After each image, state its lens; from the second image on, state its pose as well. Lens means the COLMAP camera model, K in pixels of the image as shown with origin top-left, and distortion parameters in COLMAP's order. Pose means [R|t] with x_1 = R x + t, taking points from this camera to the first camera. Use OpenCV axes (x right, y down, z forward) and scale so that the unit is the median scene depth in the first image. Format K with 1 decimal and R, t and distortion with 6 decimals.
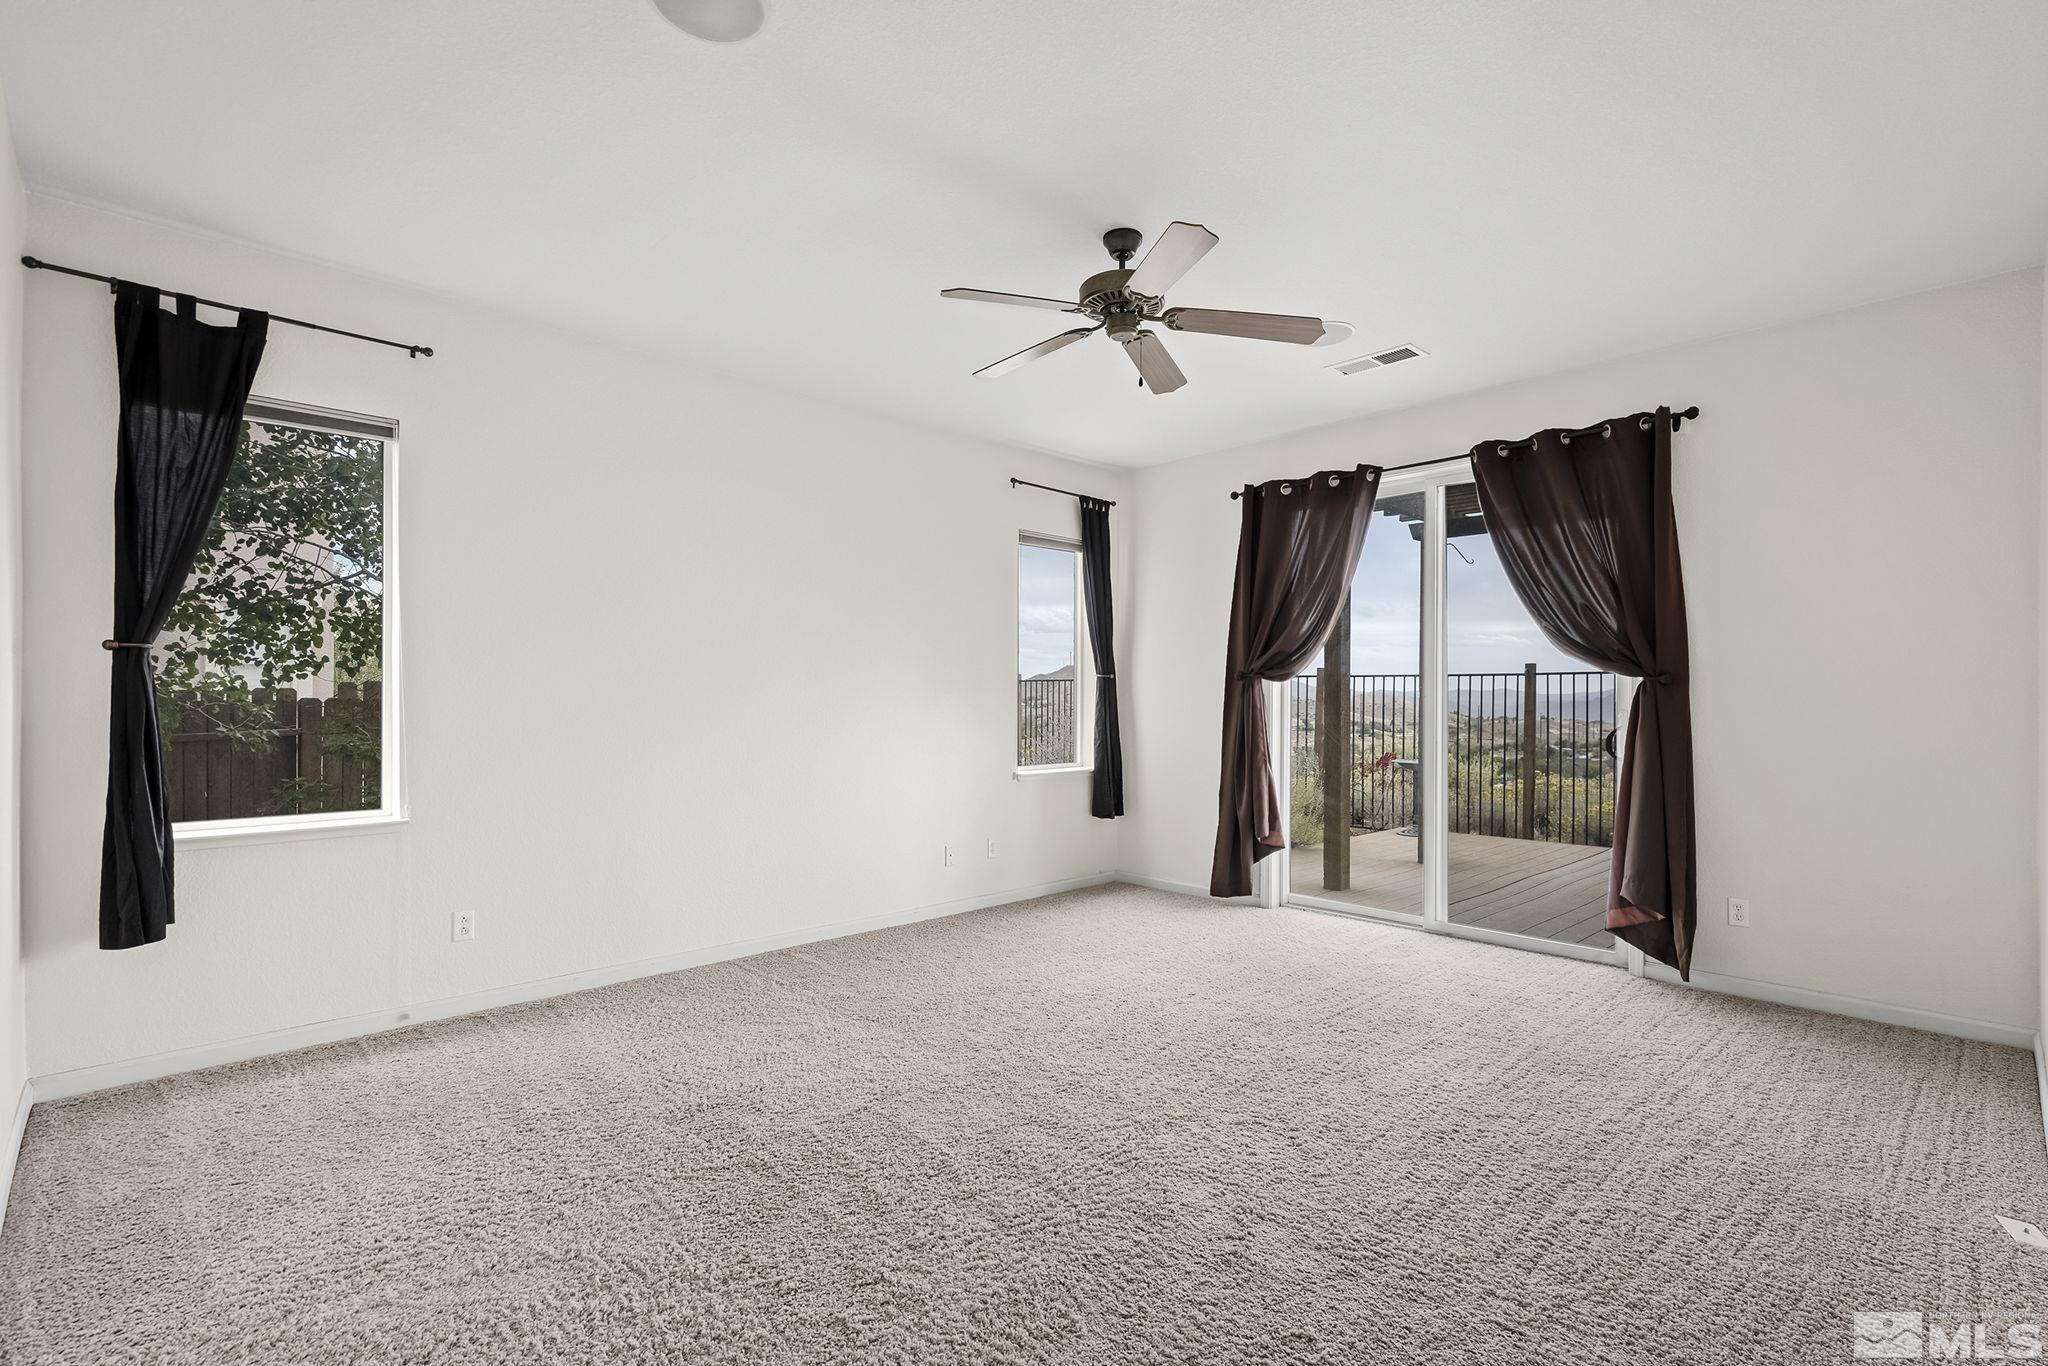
lens RADIAL K [[938.0, 0, 1020.5], [0, 938.0, 690.2], [0, 0, 1]] dist [-0.001167, 0.000820]
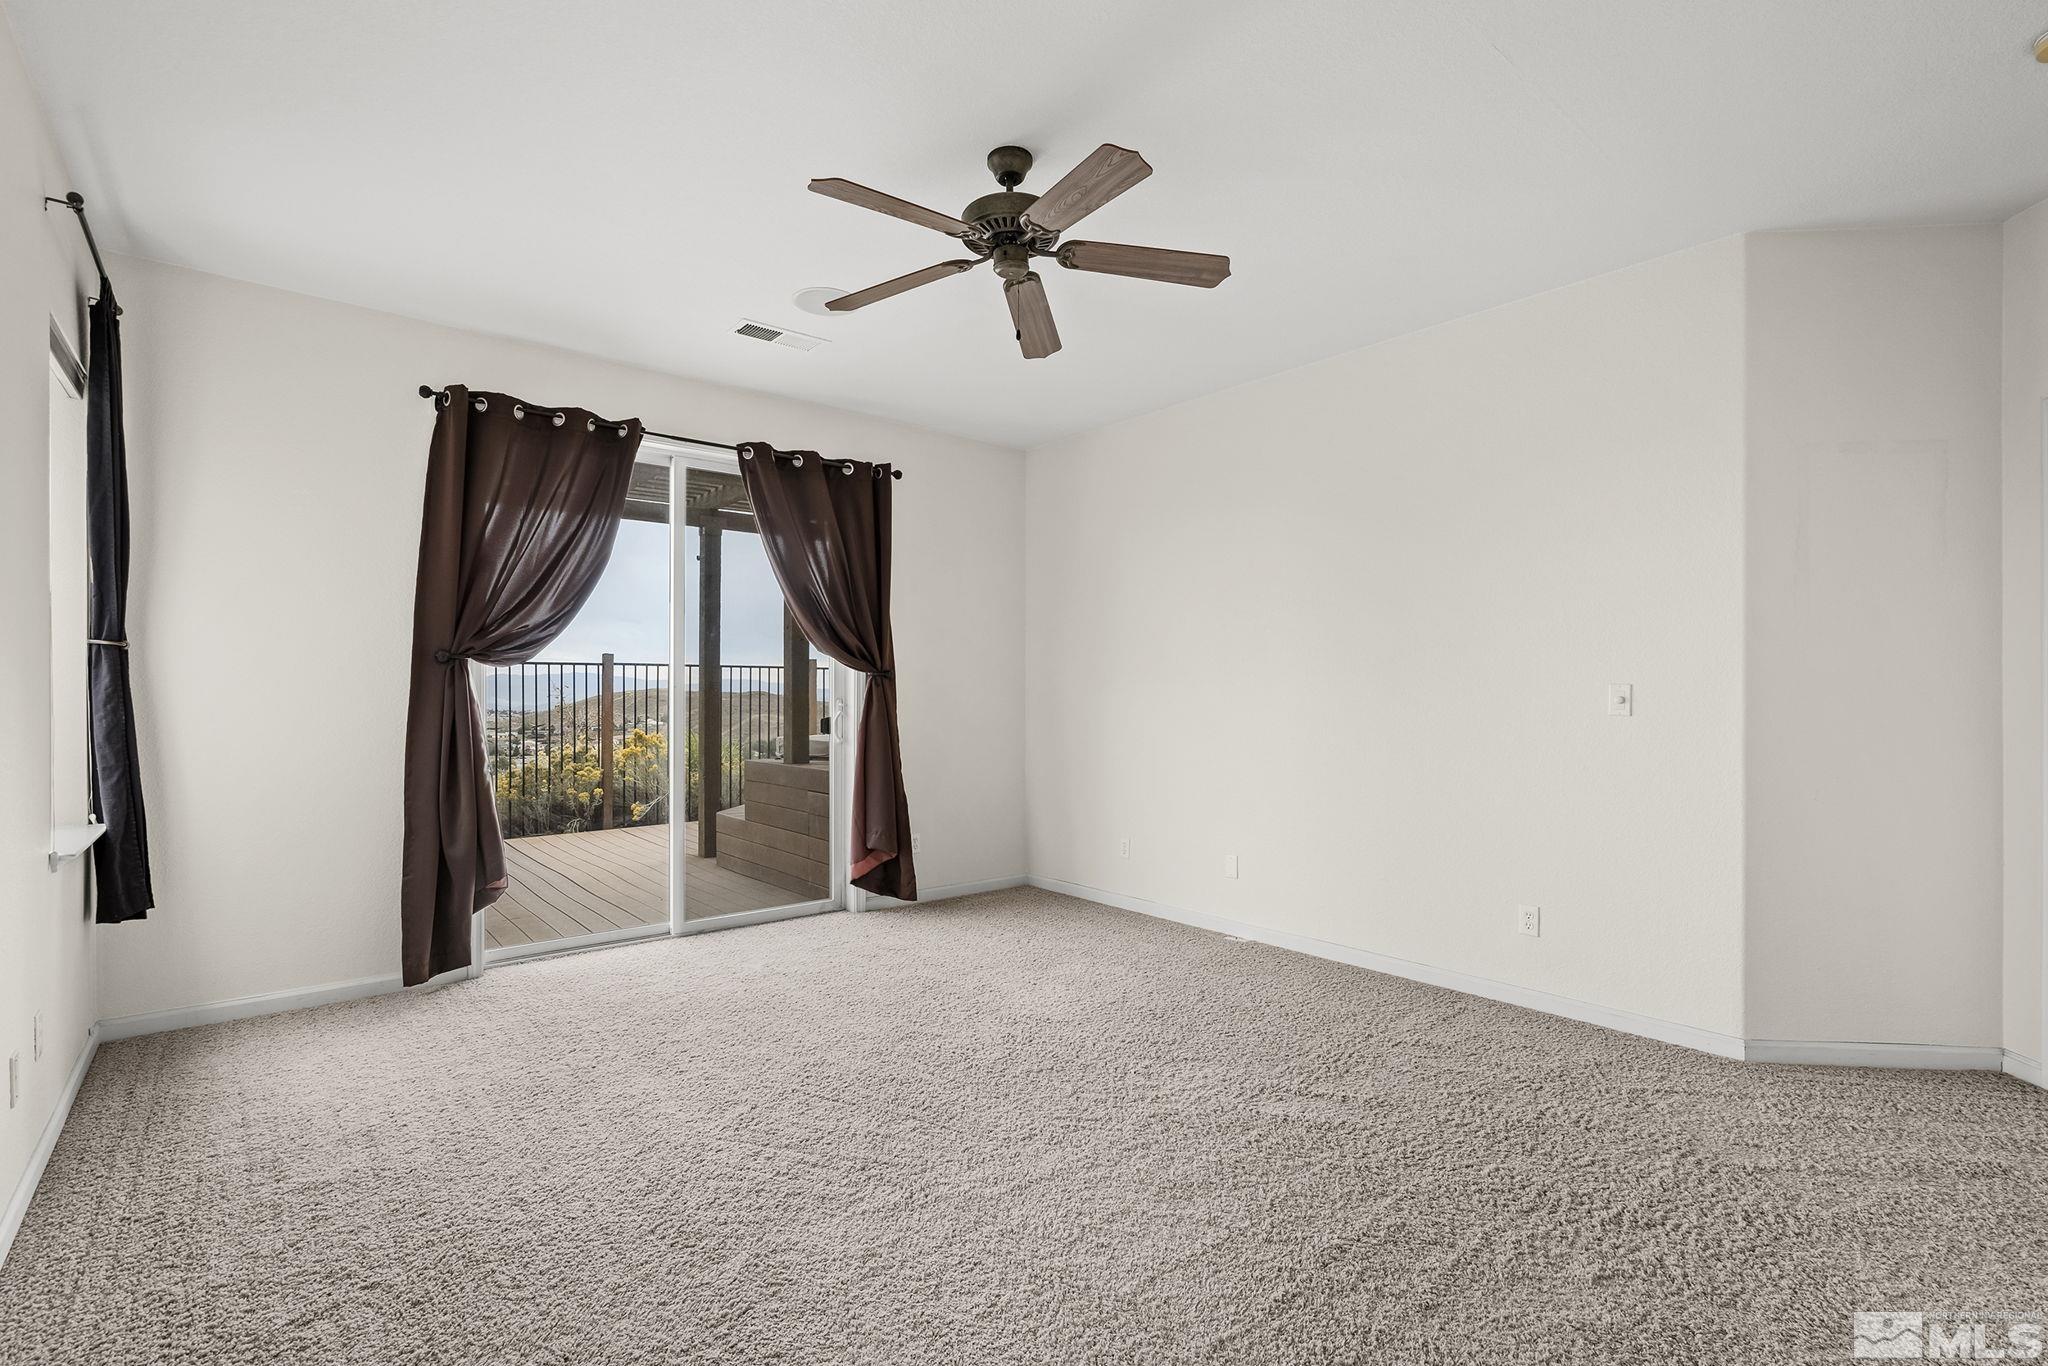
lens RADIAL K [[938.0, 0, 1020.5], [0, 938.0, 690.2], [0, 0, 1]] dist [-0.001167, 0.000820]
pose [[0.070883, -0.003239, 0.997479, -0.541912], [-0.010485, 0.999937, 0.003992, 0.002402], [-0.997430, -0.010742, 0.070845, 0.665910]]
